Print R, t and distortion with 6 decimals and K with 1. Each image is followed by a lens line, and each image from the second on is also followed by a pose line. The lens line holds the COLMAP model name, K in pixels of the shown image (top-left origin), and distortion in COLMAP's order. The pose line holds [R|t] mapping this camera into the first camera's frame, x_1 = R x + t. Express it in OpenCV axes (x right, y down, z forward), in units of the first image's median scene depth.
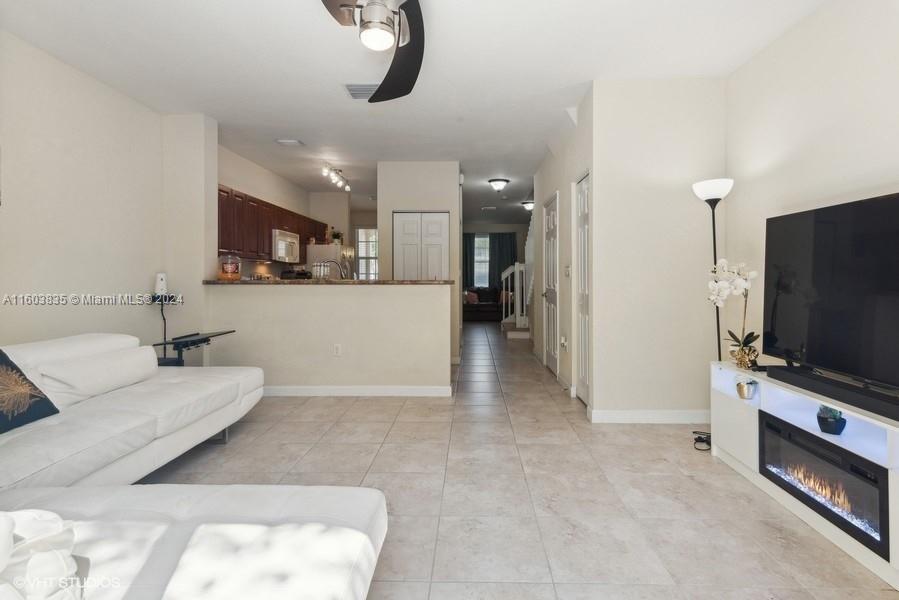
lens RADIAL K [[425.0, 0, 470.1], [0, 425.0, 279.8], [0, 0, 1]] dist [0.018414, -0.001475]
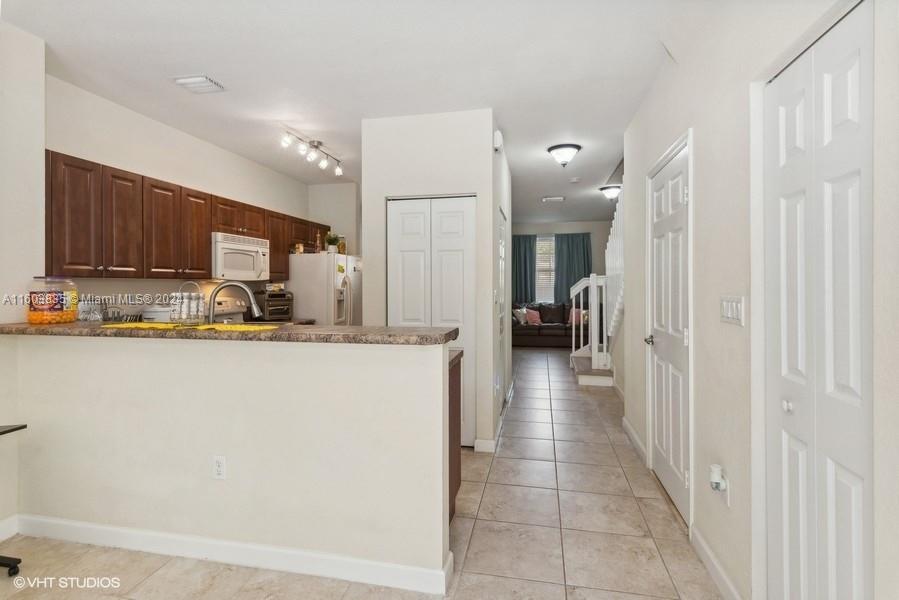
lens RADIAL K [[456.9, 0, 440.2], [0, 456.9, 293.1], [0, 0, 1]] dist [0.001207, 0.000205]
pose [[0.978421, 0.000682, -0.206620, 0.023782], [0.001575, 0.999941, 0.010757, -0.021014], [0.206616, -0.010851, 0.978362, 0.259029]]
